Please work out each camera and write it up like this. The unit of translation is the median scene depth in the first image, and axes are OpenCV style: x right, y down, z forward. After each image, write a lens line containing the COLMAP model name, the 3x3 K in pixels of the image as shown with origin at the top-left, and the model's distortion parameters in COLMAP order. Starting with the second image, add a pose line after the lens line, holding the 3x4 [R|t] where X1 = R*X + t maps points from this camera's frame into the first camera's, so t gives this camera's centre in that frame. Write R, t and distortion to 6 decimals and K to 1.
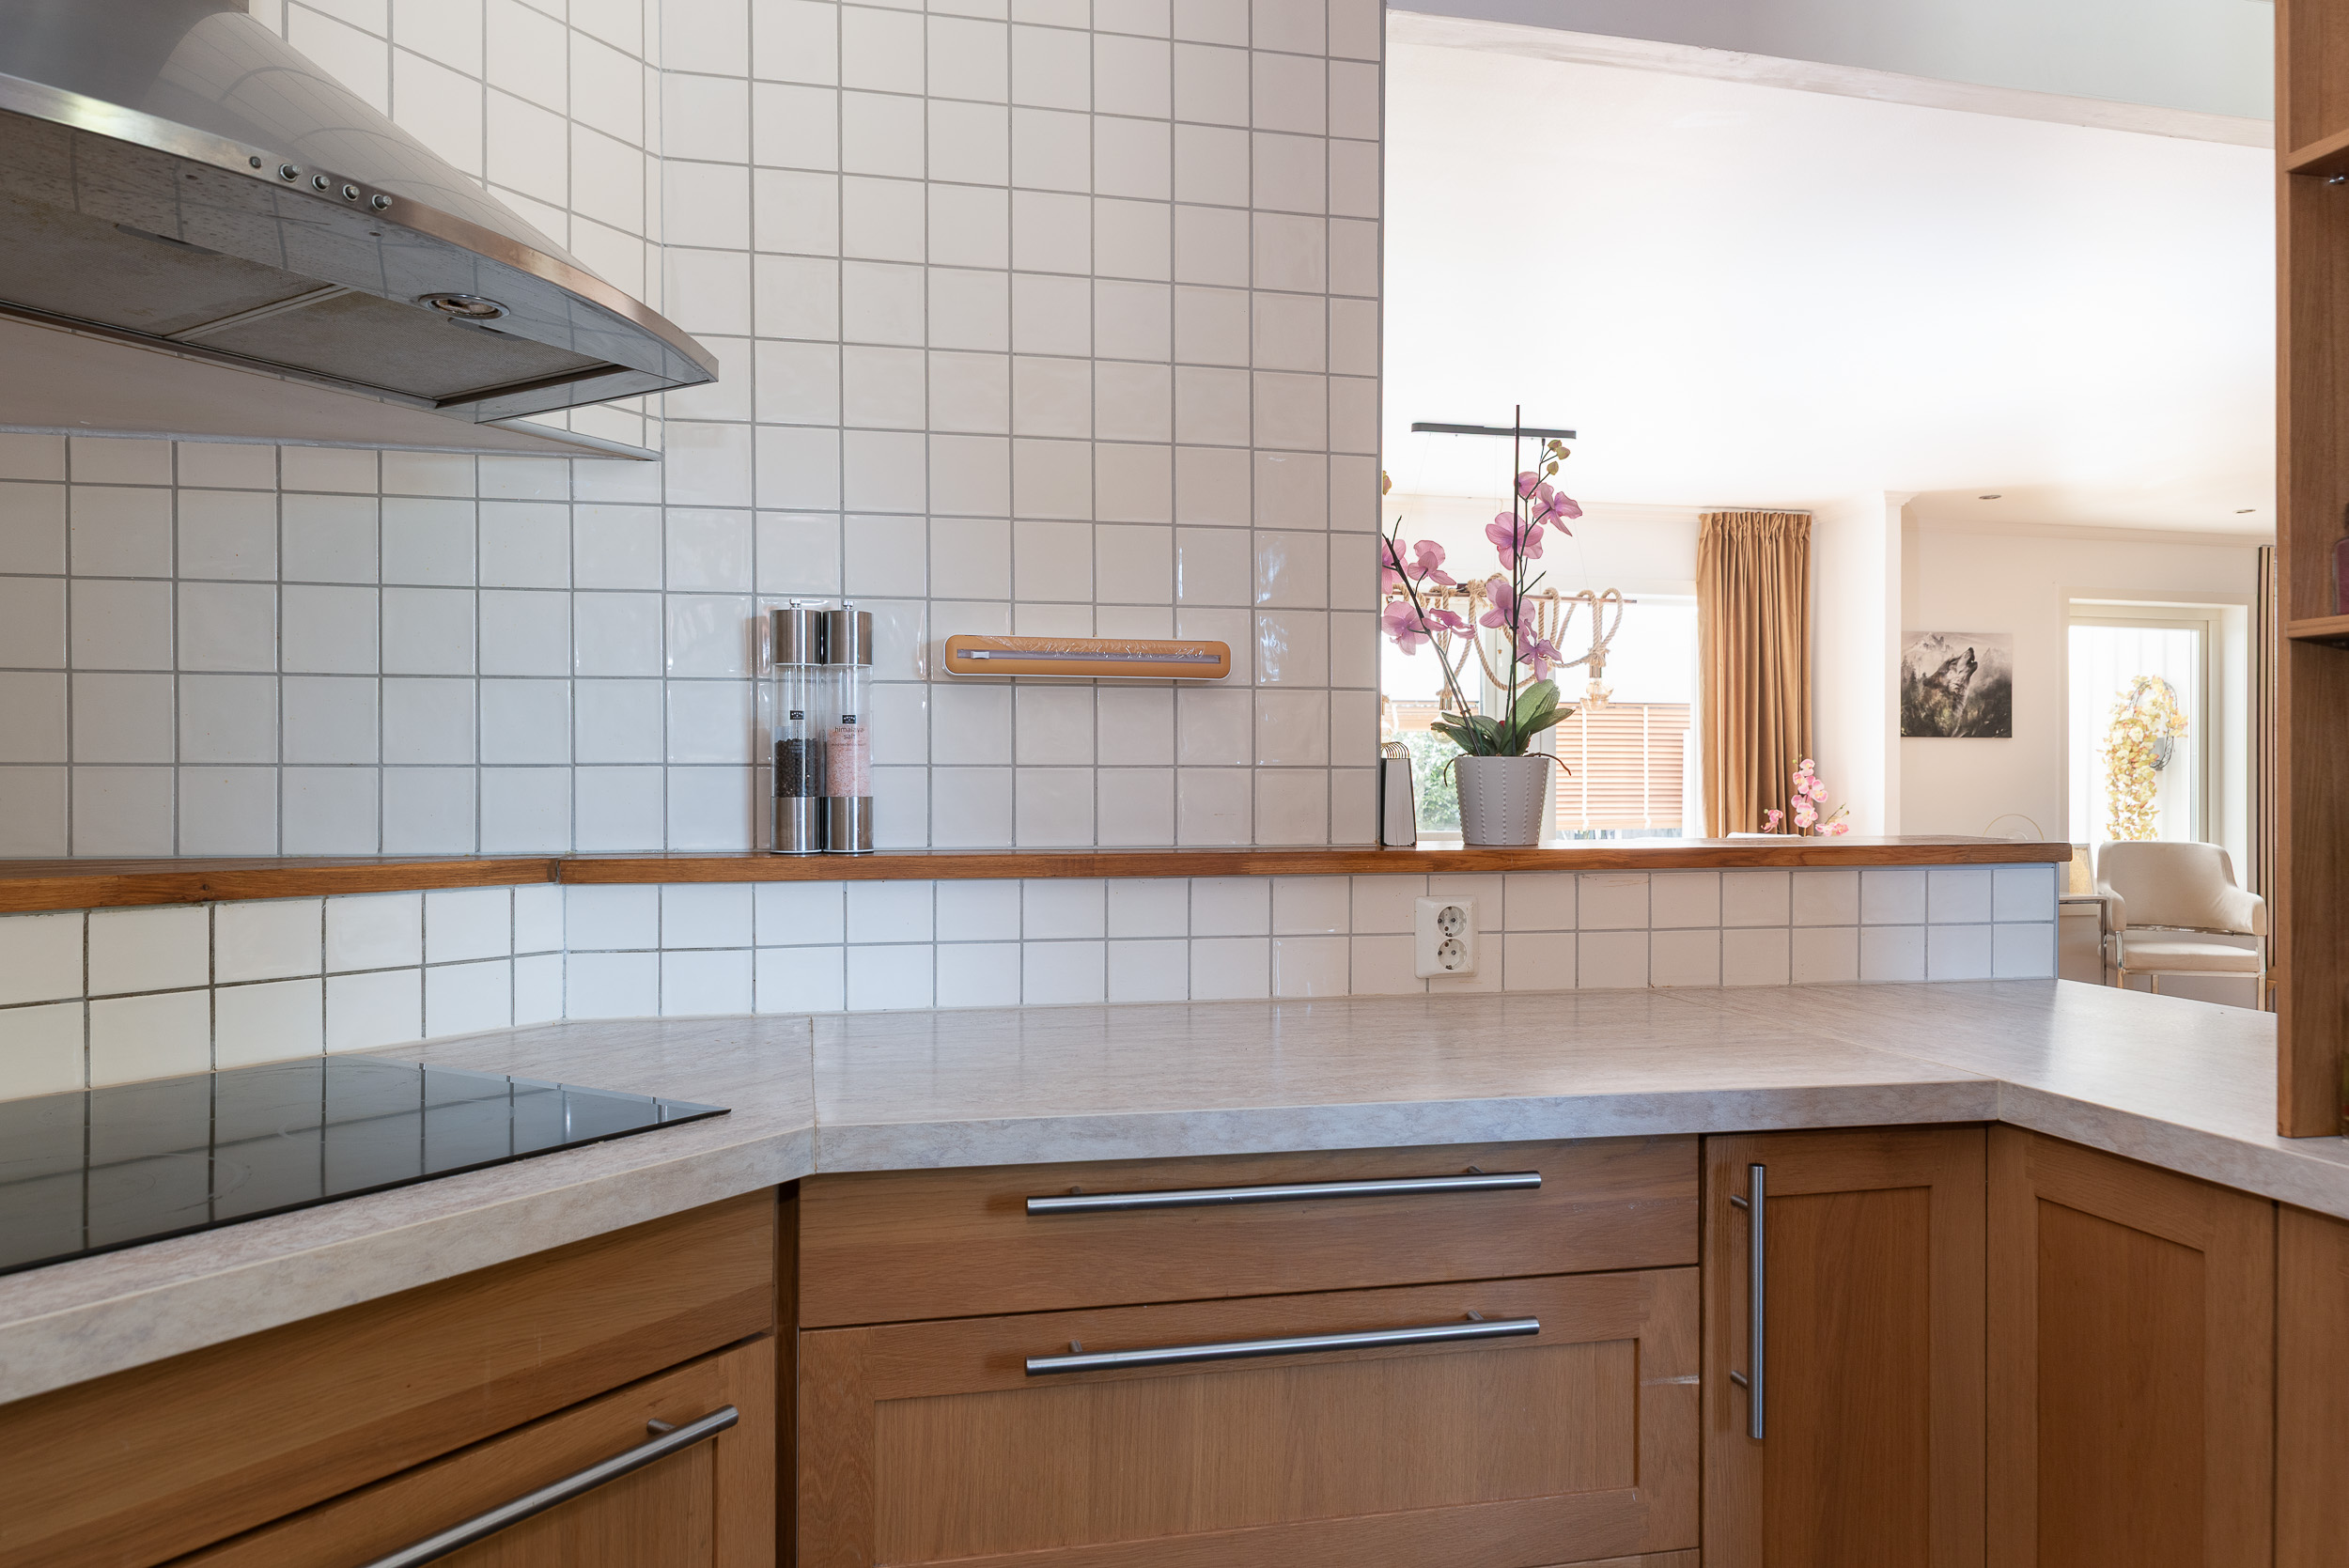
lens RADIAL K [[1589.5, 0, 1174.5], [0, 1589.5, 784.0], [0, 0, 1]] dist [0.015012, 0.001640]
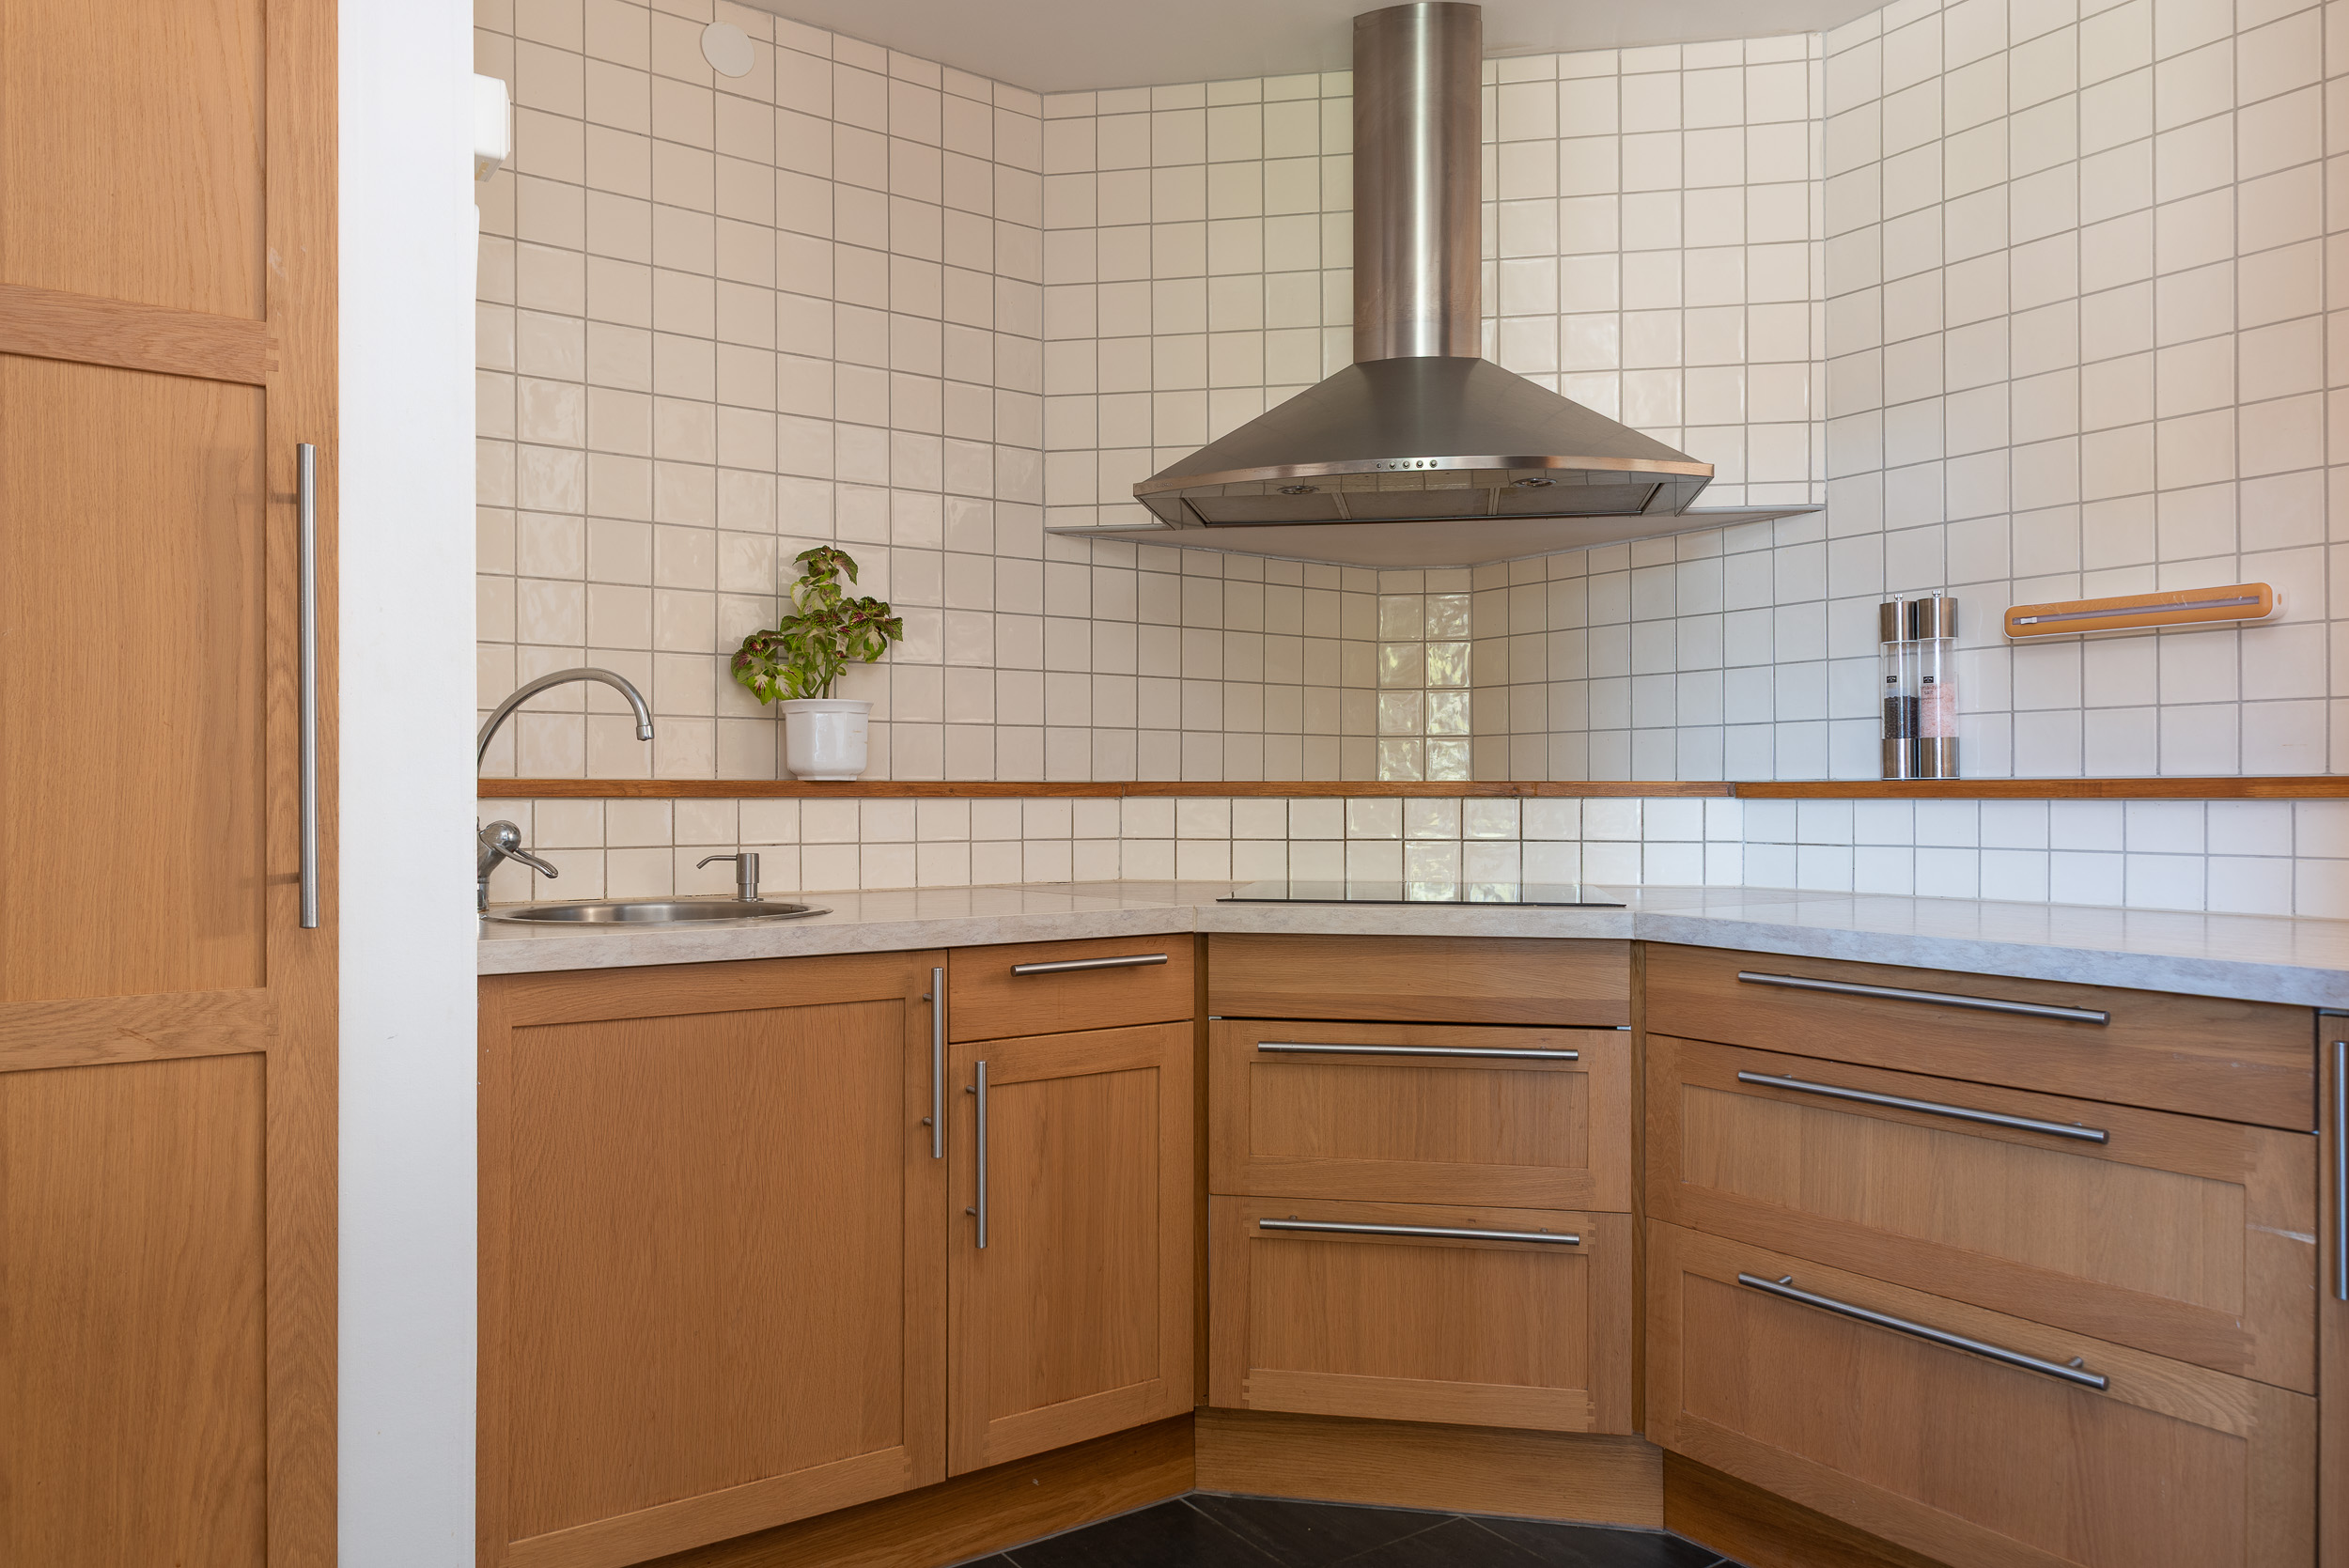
lens RADIAL K [[1672.6, 0, 1176.7], [0, 1672.6, 792.6], [0, 0, 1]] dist [-0.006178, -0.001649]
pose [[0.363600, -0.005955, -0.931536, 0.870985], [0.003042, 0.999982, -0.005205, 0.059565], [0.931550, -0.000941, 0.363612, -0.097253]]
